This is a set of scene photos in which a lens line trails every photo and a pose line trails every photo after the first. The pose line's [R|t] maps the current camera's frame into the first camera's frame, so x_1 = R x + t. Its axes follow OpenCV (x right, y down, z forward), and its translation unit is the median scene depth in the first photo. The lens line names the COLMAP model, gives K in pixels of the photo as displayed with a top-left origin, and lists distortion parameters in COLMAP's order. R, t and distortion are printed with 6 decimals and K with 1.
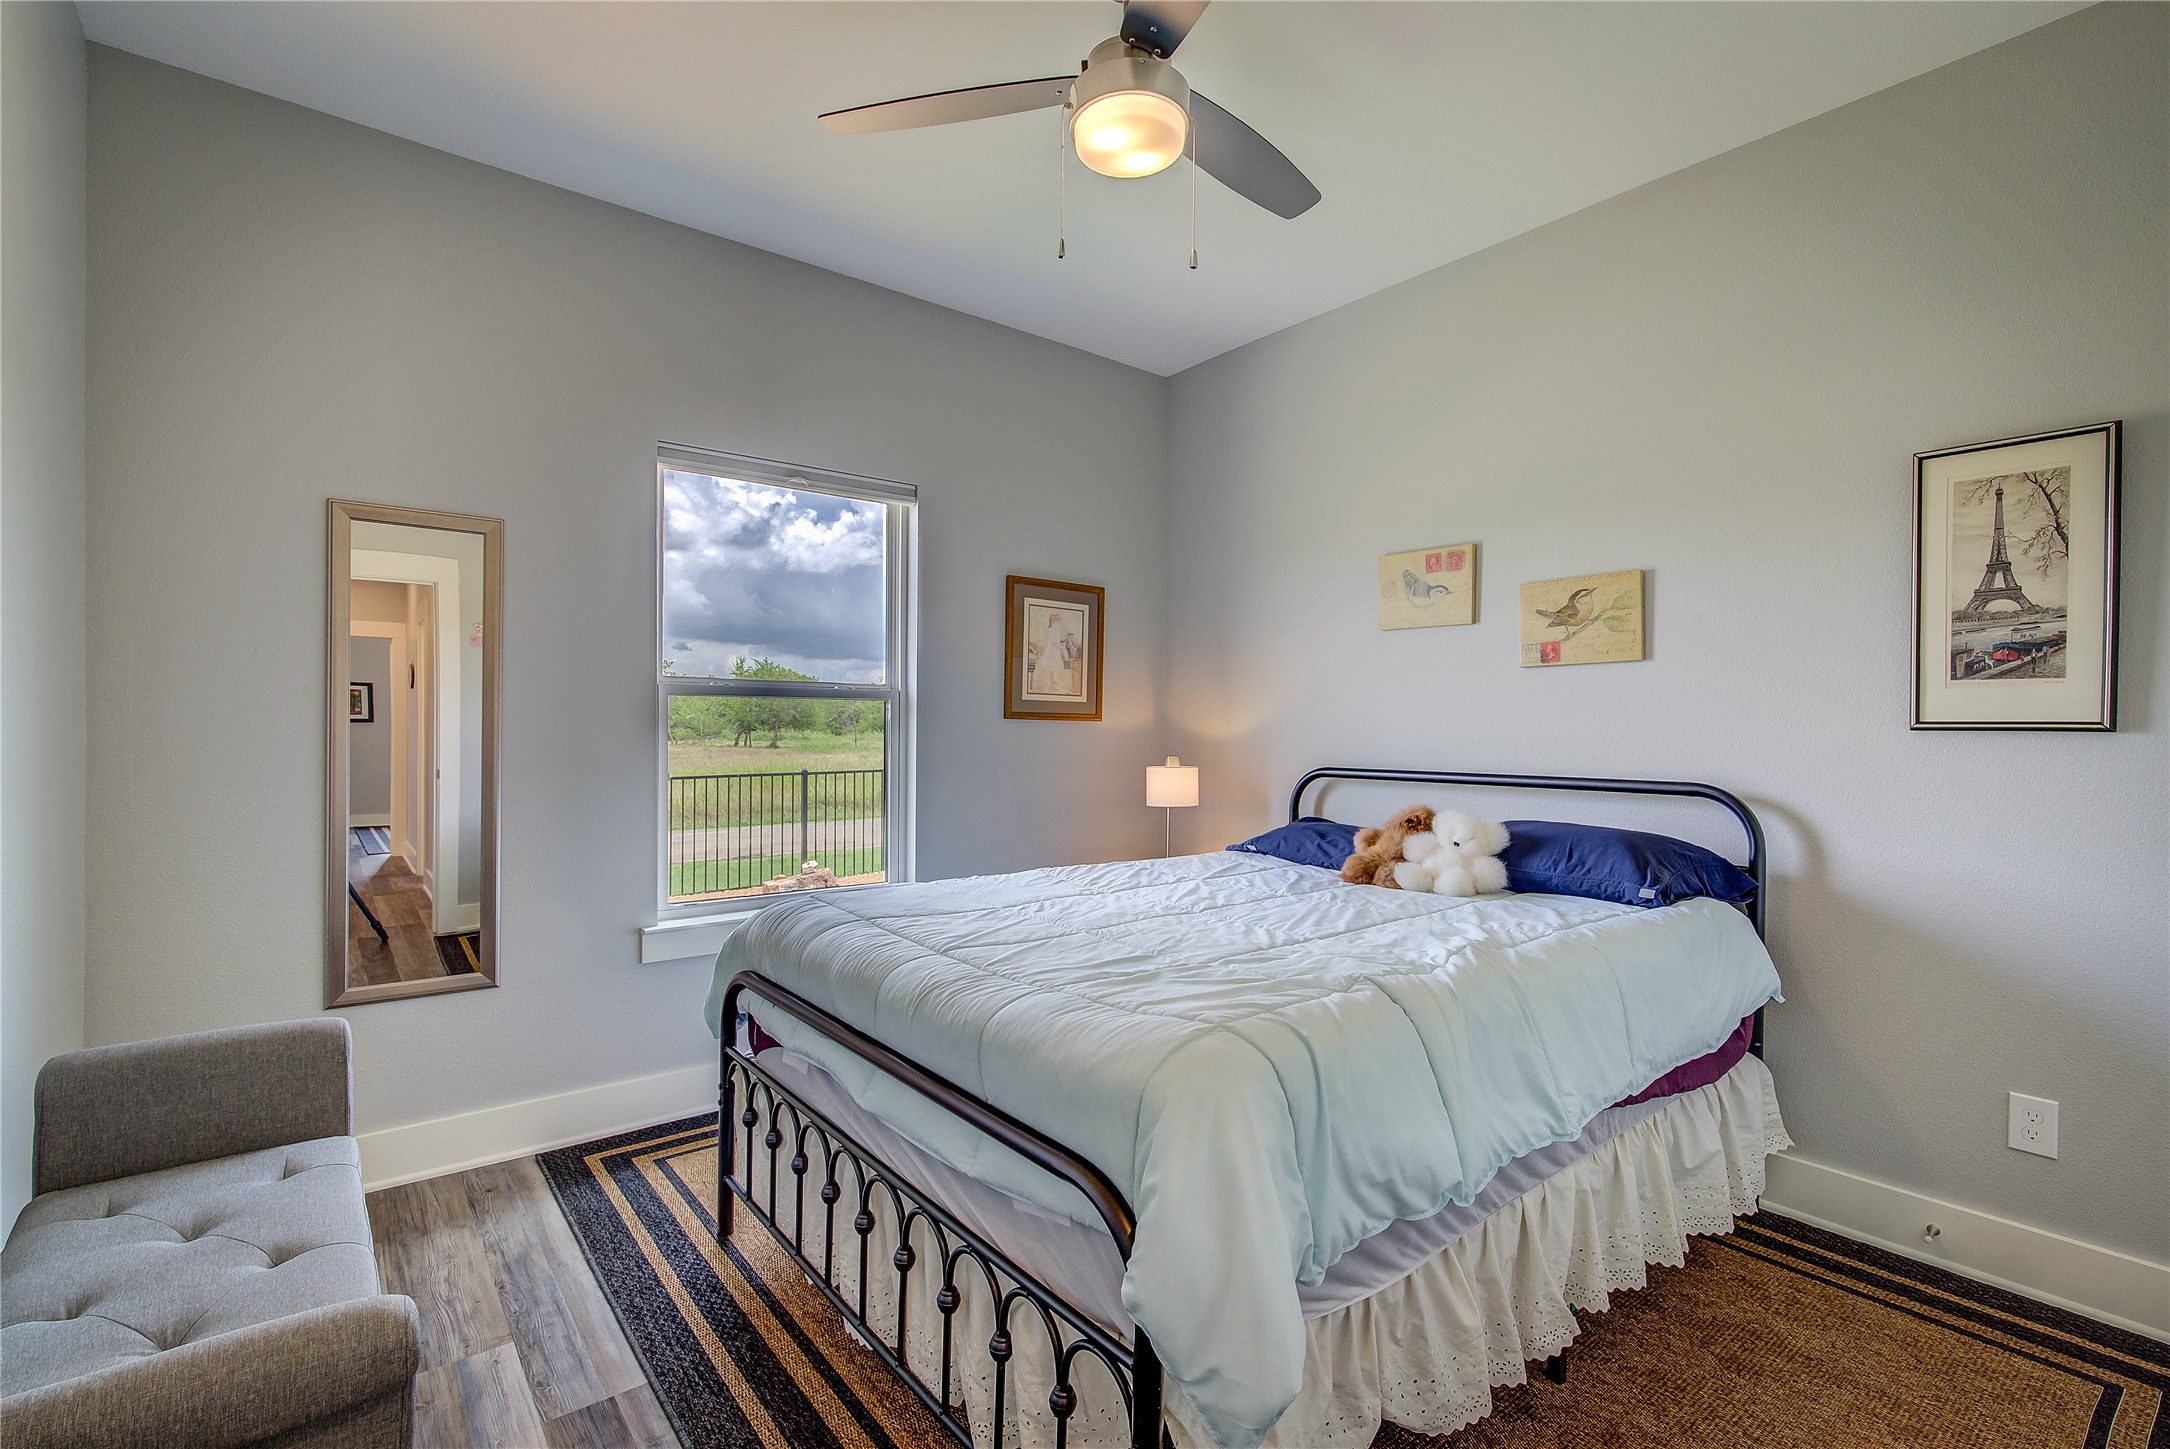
lens RADIAL K [[982.3, 0, 1087.2], [0, 982.3, 735.4], [0, 0, 1]] dist [-0.000264, 0.001063]
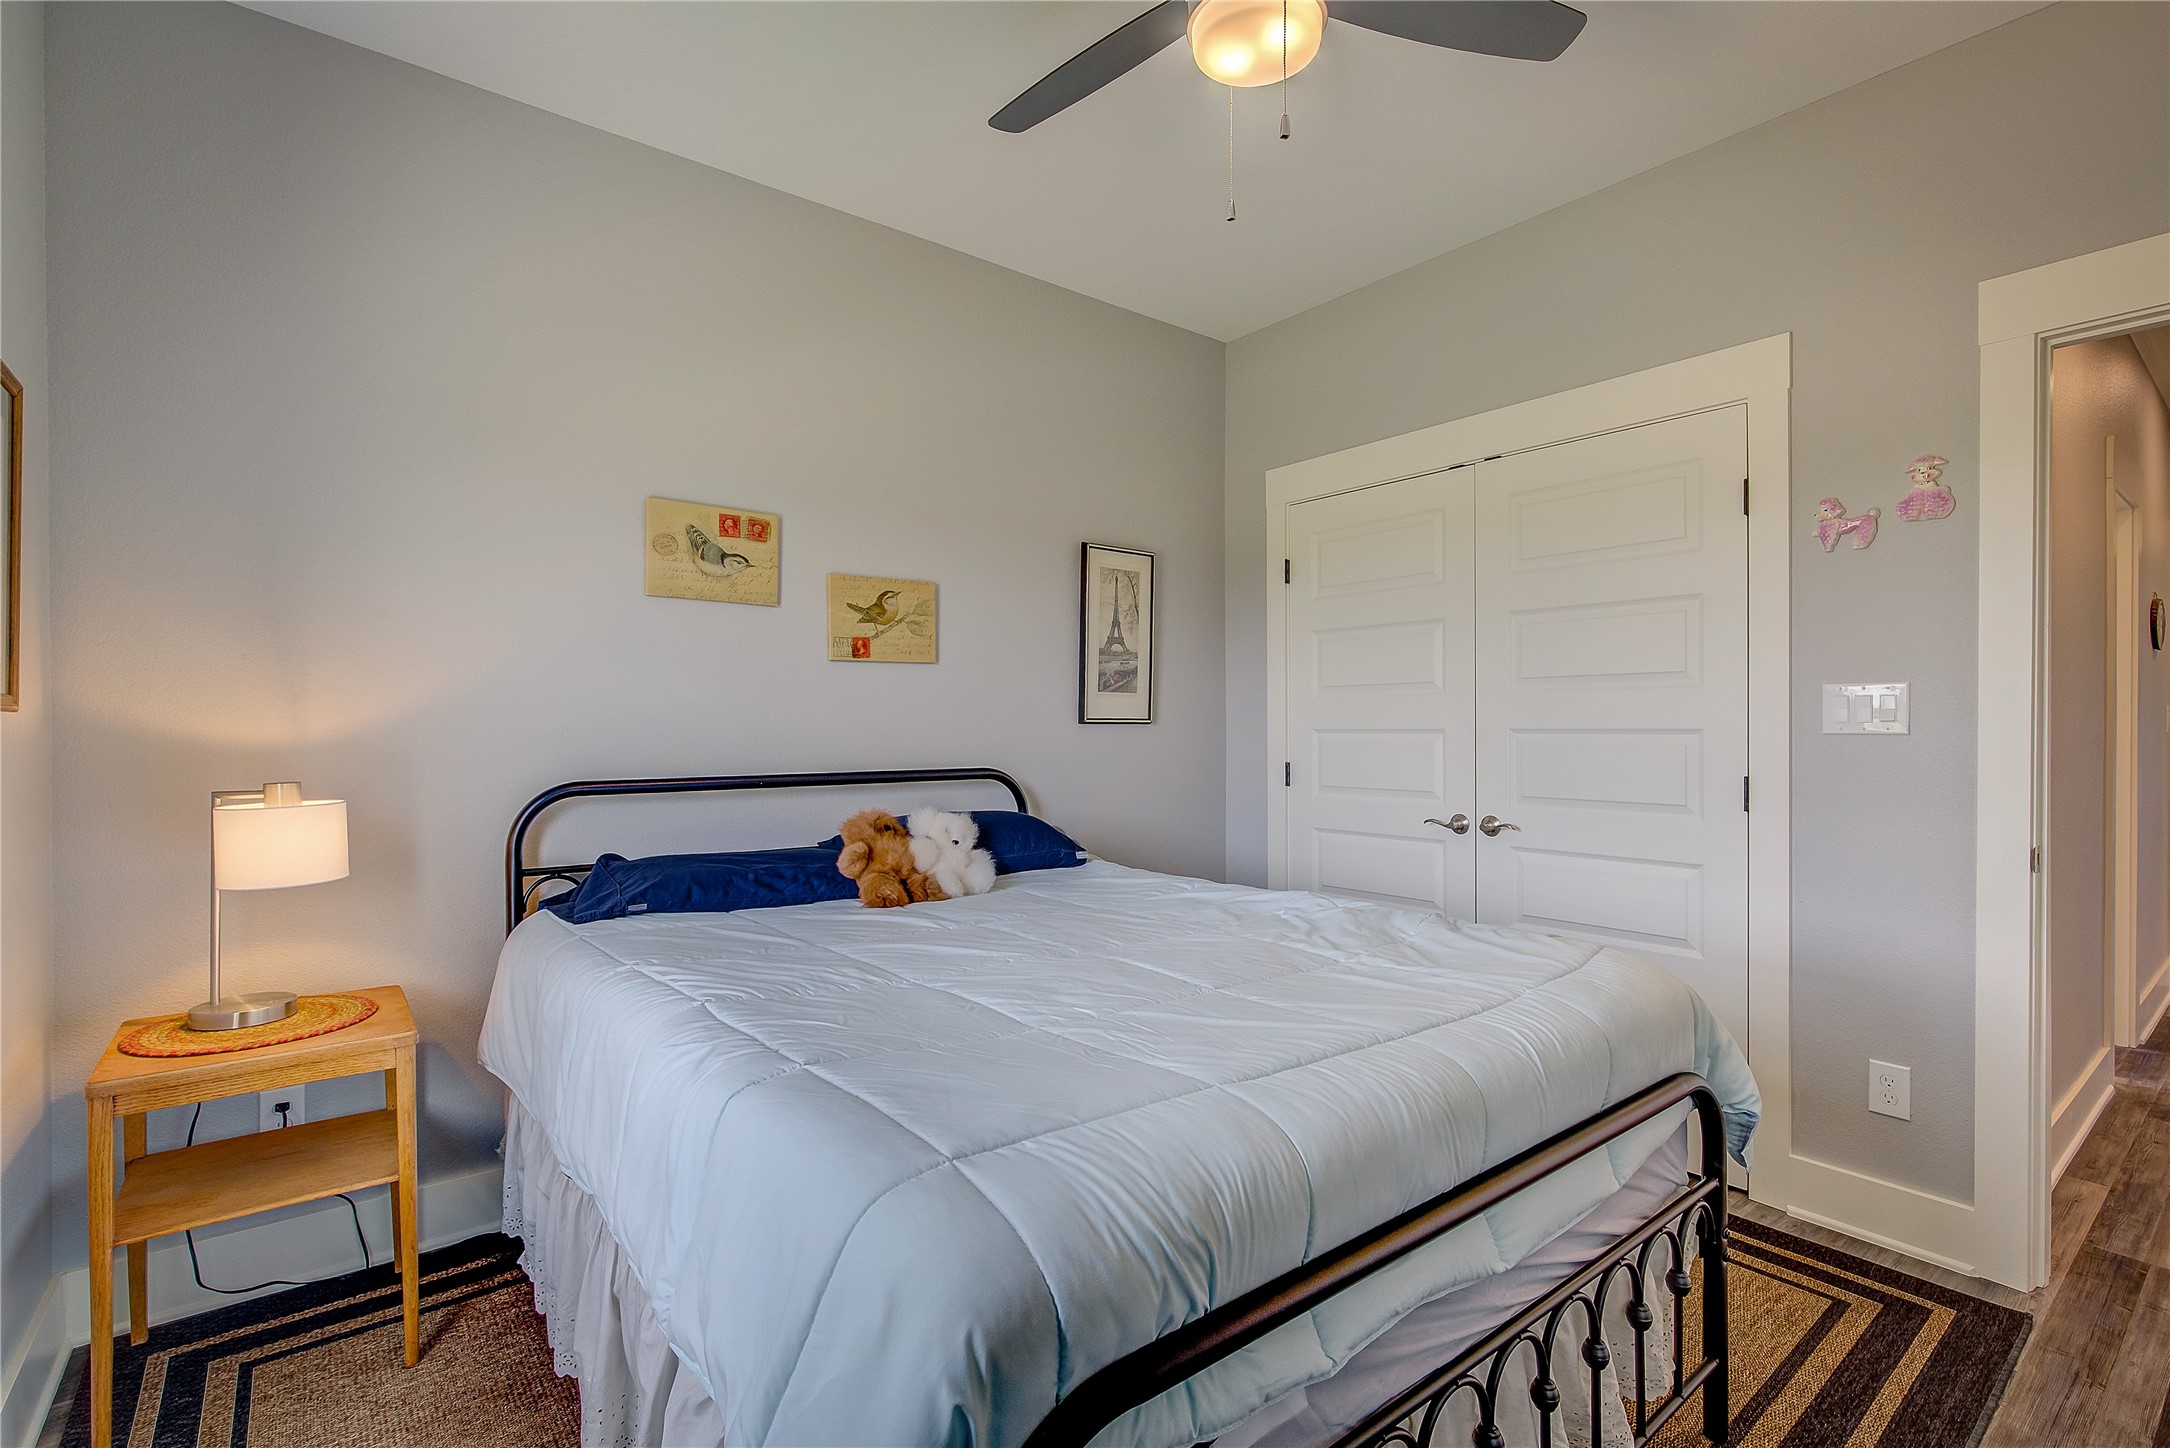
lens RADIAL K [[982.3, 0, 1087.2], [0, 982.3, 734.9], [0, 0, 1]] dist [-0.000264, 0.001063]
pose [[0.015400, -0.017118, 0.999735, -0.555664], [0.008070, 0.999823, 0.016995, -0.011359], [-0.999849, 0.007806, 0.015535, 0.793194]]
